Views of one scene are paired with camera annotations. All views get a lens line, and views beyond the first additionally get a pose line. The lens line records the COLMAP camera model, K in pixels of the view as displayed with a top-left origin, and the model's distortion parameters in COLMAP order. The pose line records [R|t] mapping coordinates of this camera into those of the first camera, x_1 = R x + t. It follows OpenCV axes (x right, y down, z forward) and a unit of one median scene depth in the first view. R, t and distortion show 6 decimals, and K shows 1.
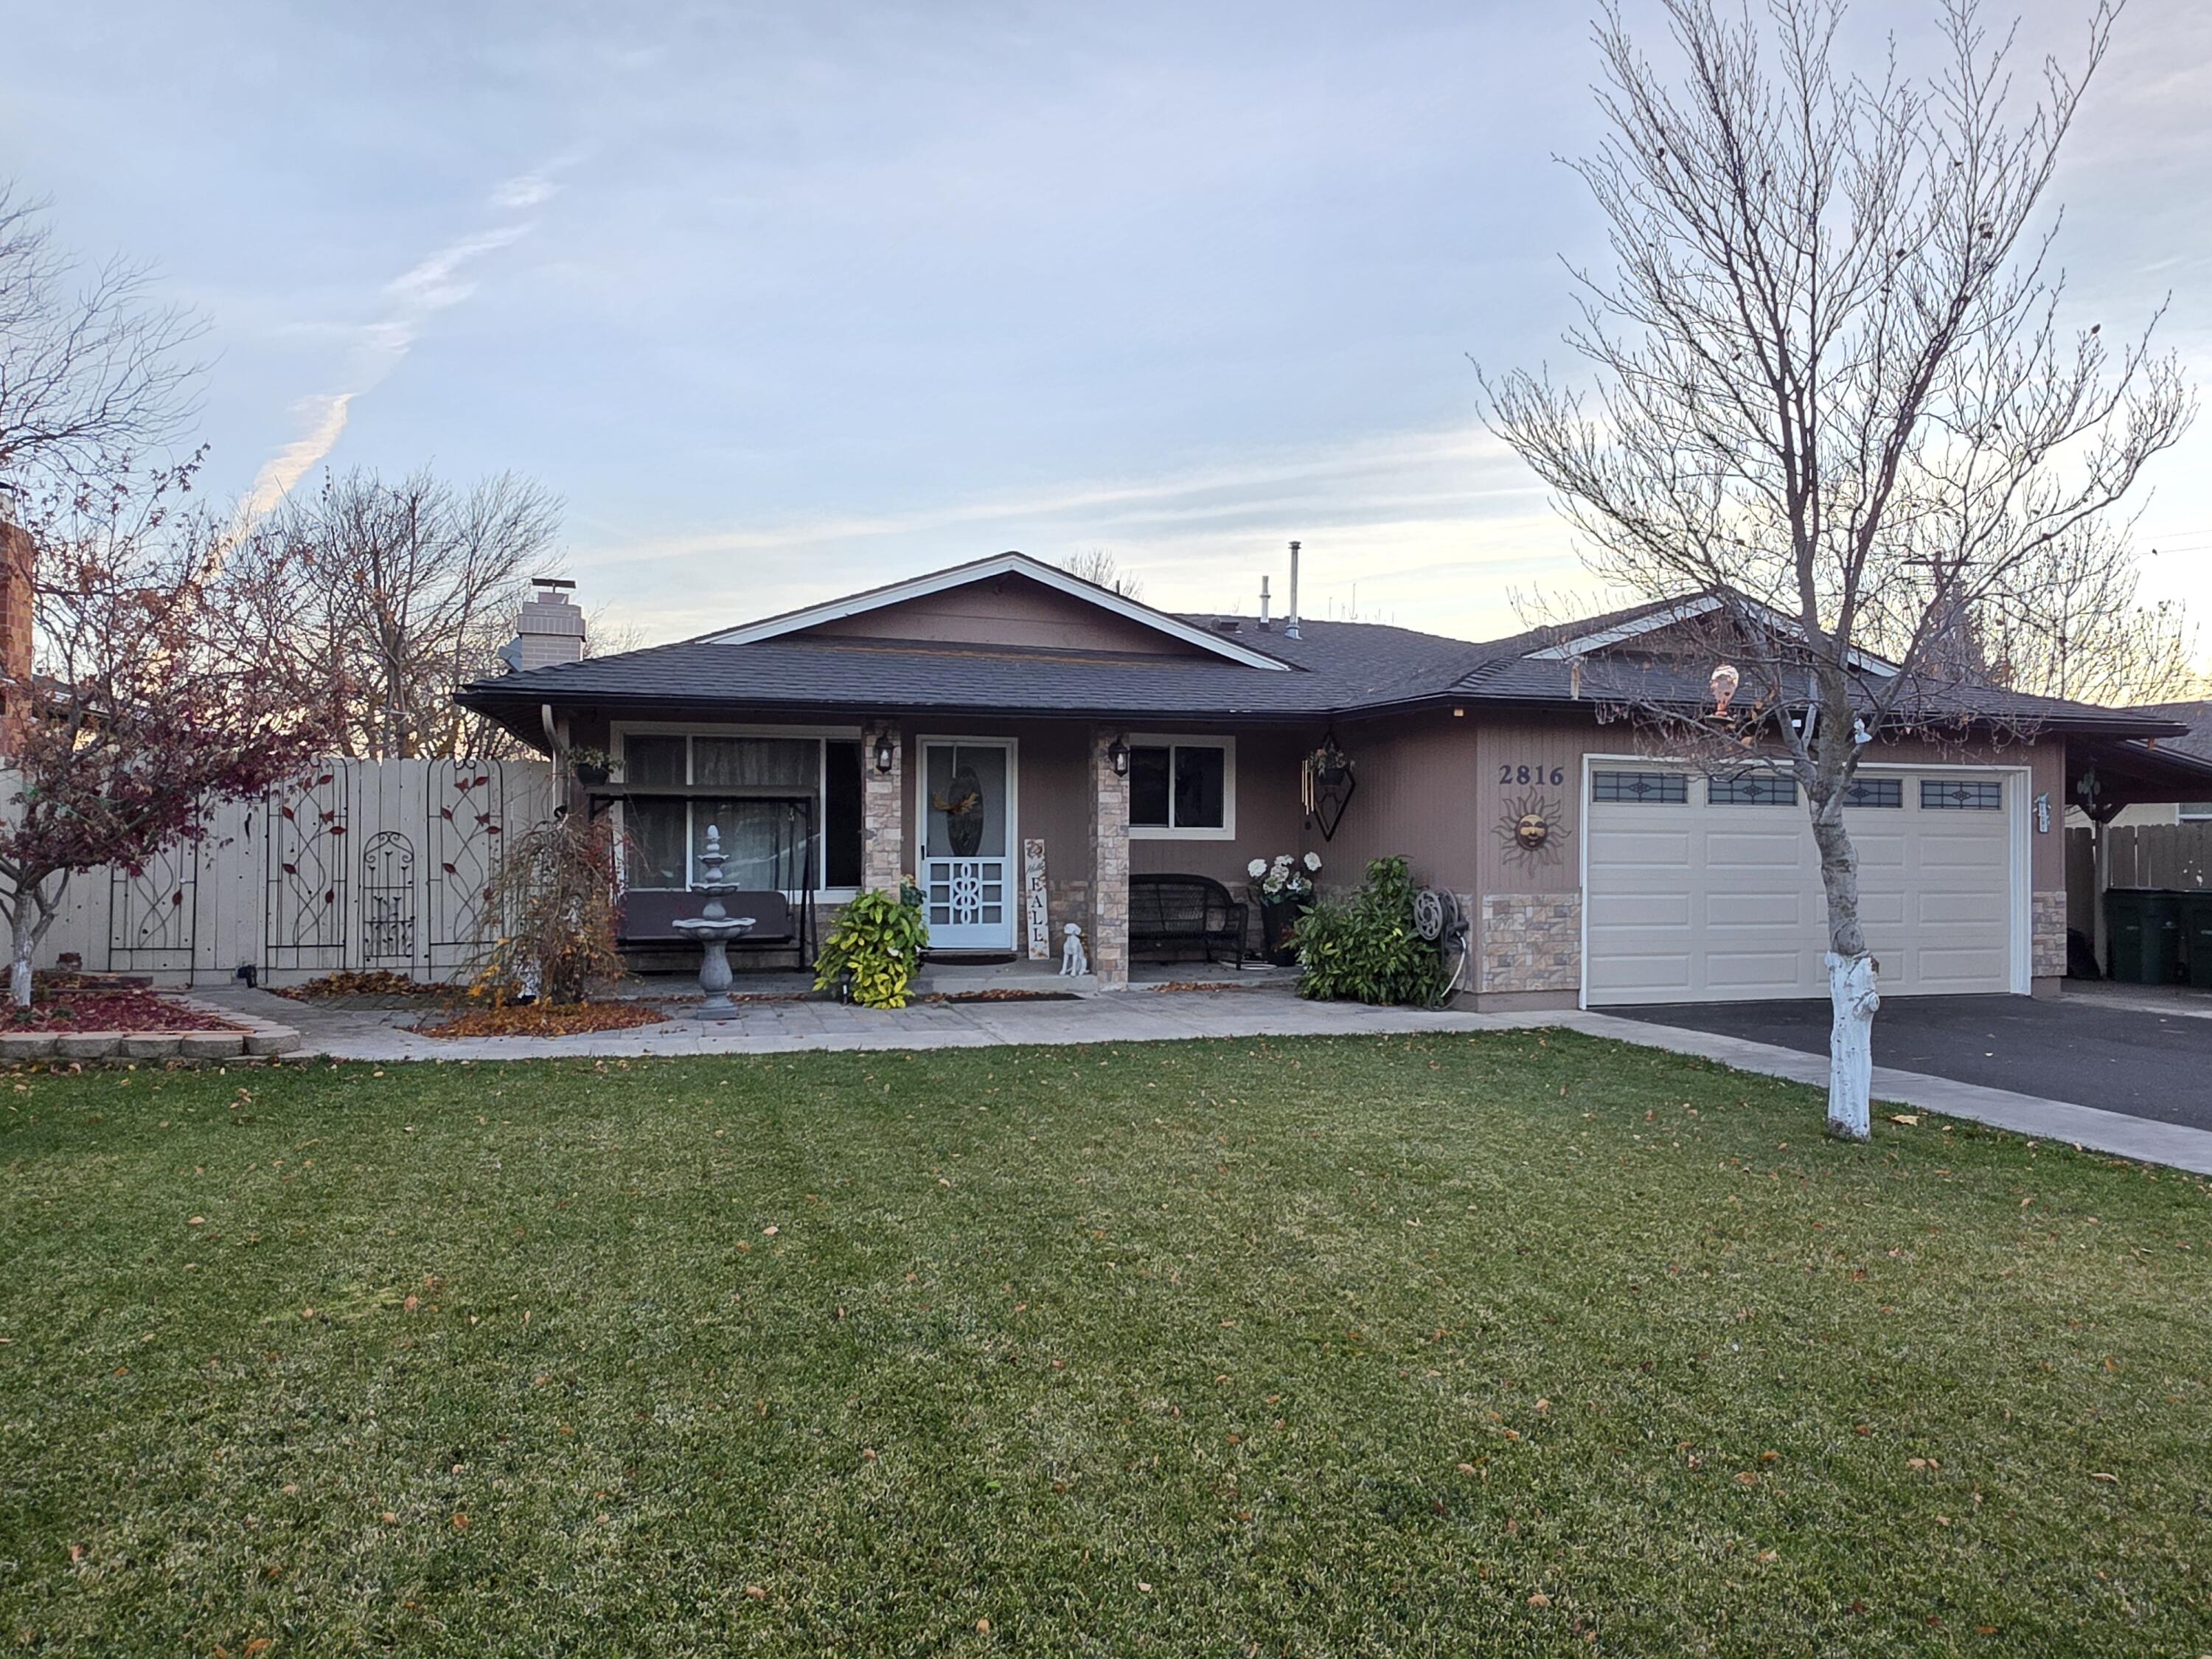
lens RADIAL K [[1416.3, 0, 1111.9], [0, 1416.3, 830.0], [0, 0, 1]] dist [0.005117, -0.001069]
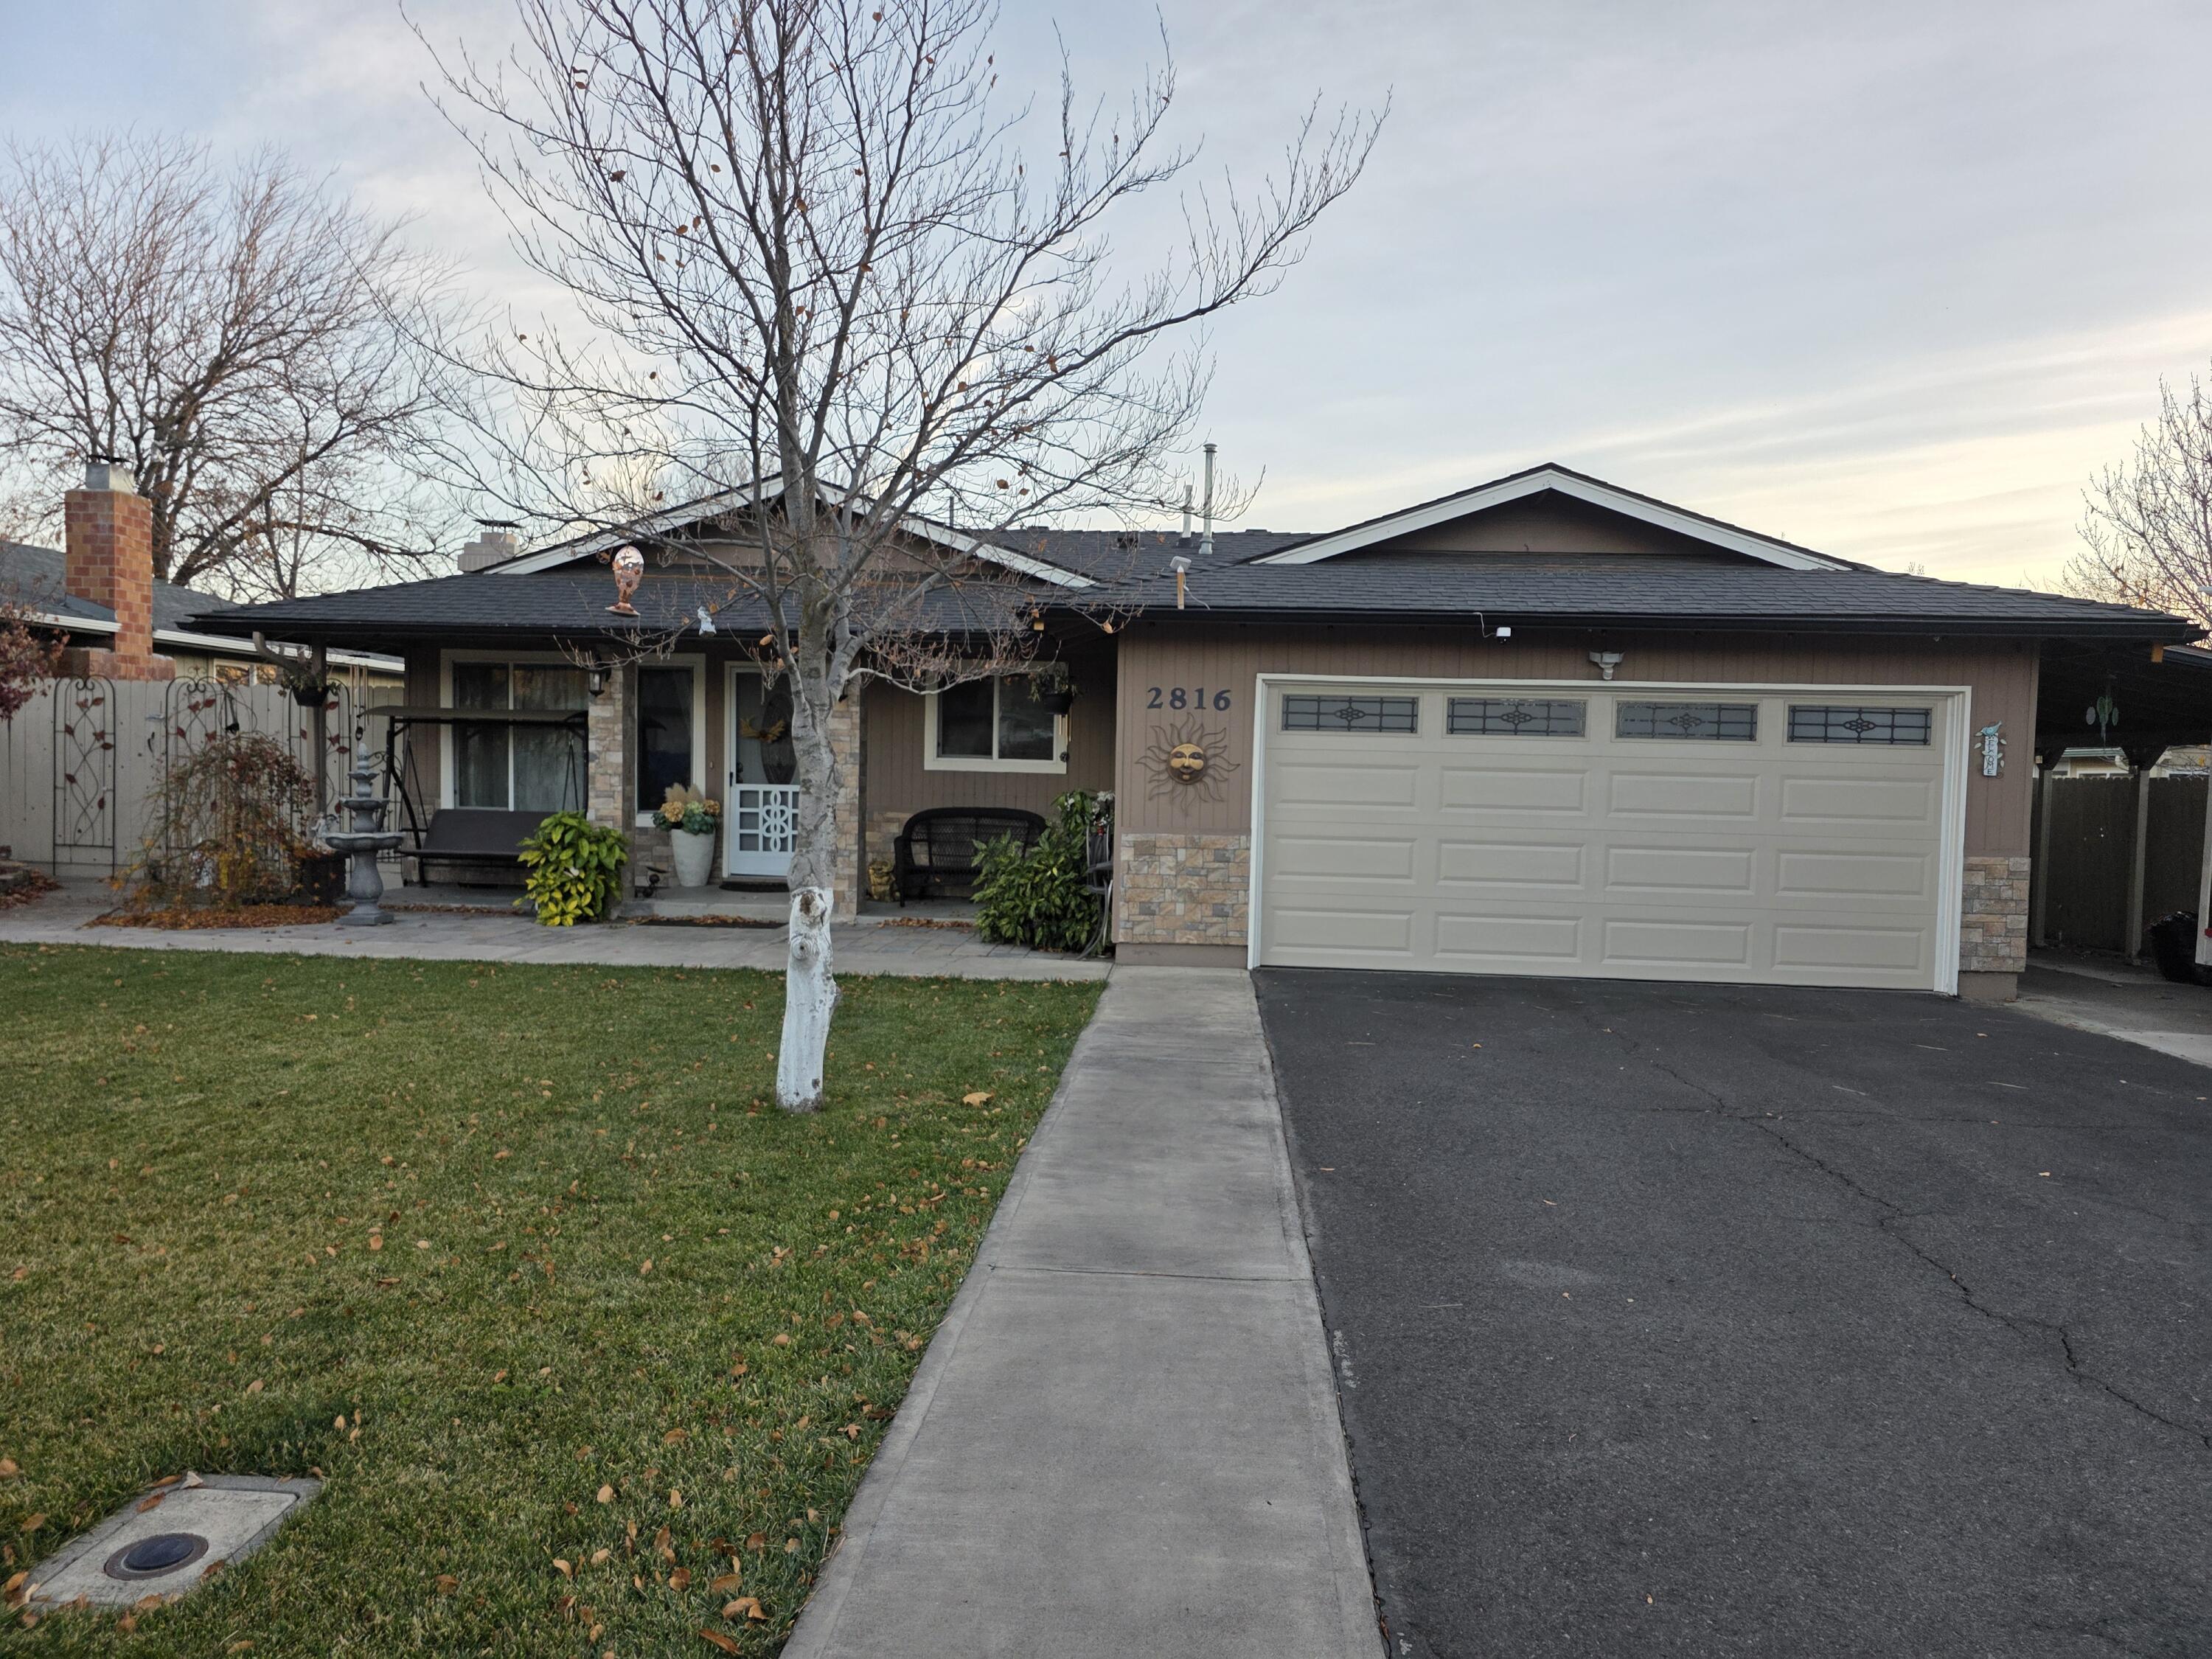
lens RADIAL K [[1479.0, 0, 1133.3], [0, 1479.0, 845.0], [0, 0, 1]] dist [0.058770, -0.047168]
pose [[0.935470, 0.032552, -0.351903, 0.724156], [-0.016560, 0.998693, 0.048361, 0.009595], [0.353017, -0.039413, 0.934786, 0.160882]]
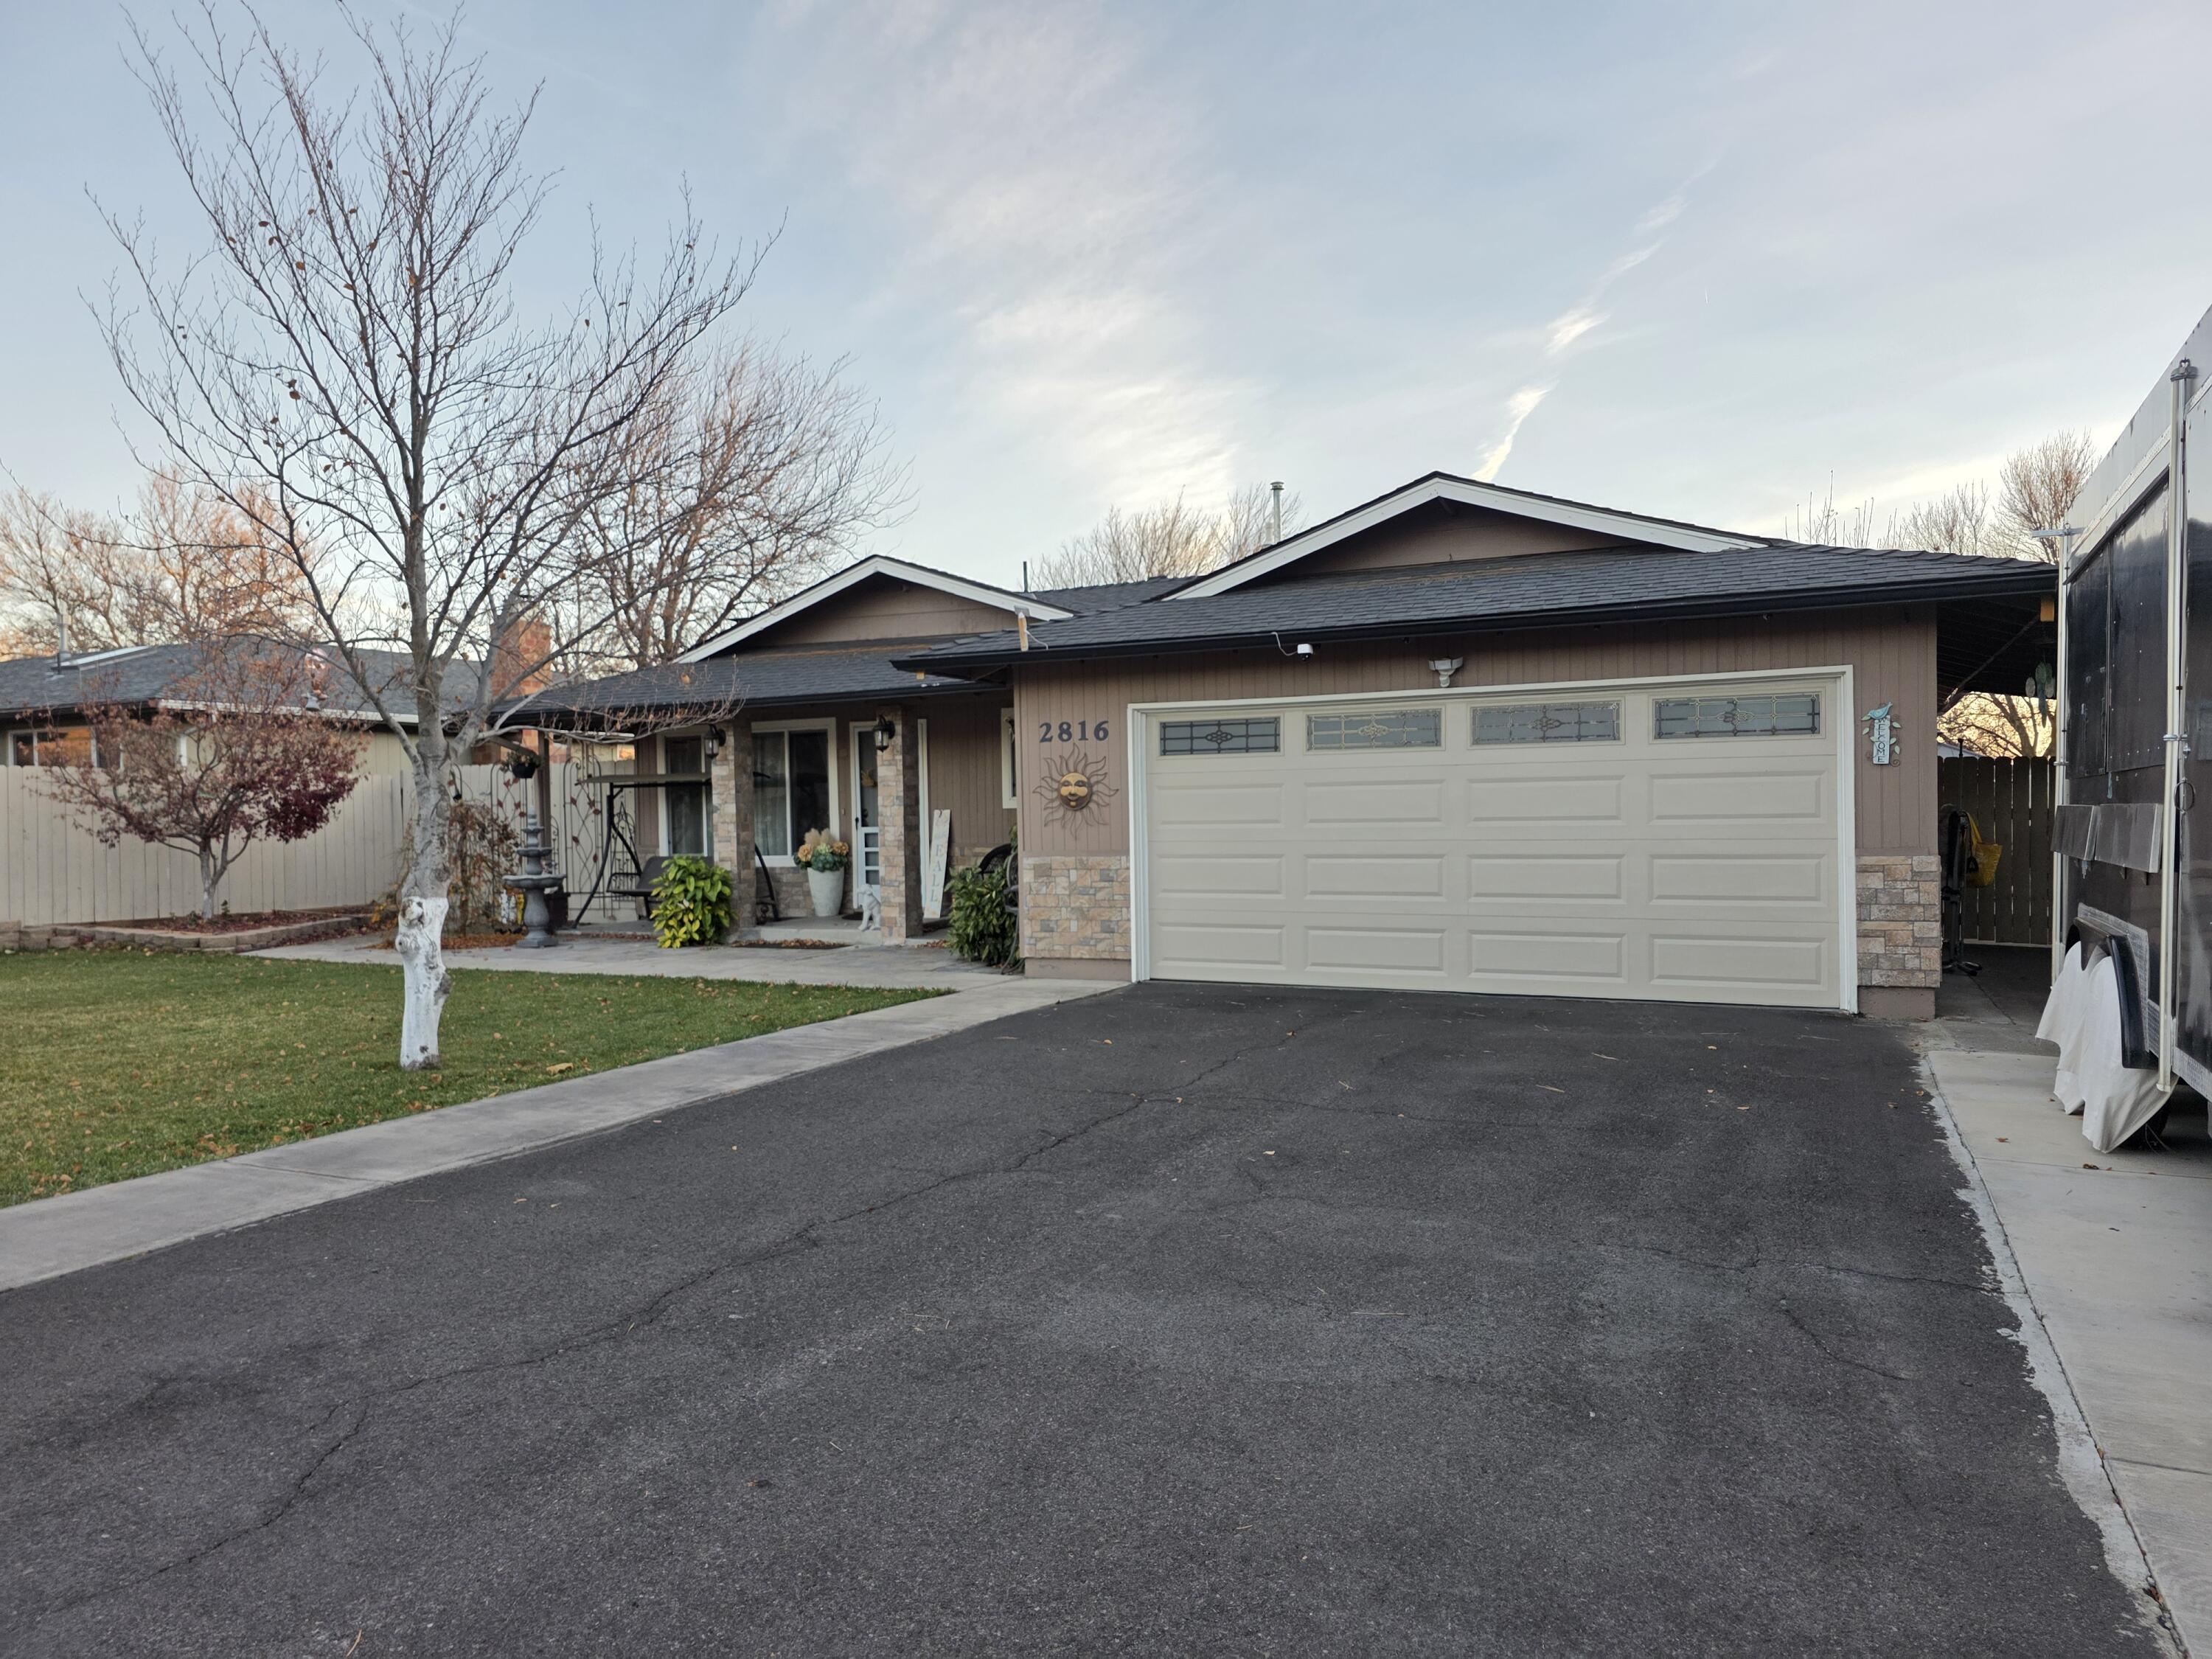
lens RADIAL K [[1479.0, 0, 1107.3], [0, 1479.0, 845.2], [0, 0, 1]] dist [0.058770, -0.047168]
pose [[0.728238, -0.005771, -0.685300, 1.218792], [0.022948, 0.999609, 0.015968, 0.027030], [0.684940, -0.027354, 0.728086, 0.360188]]
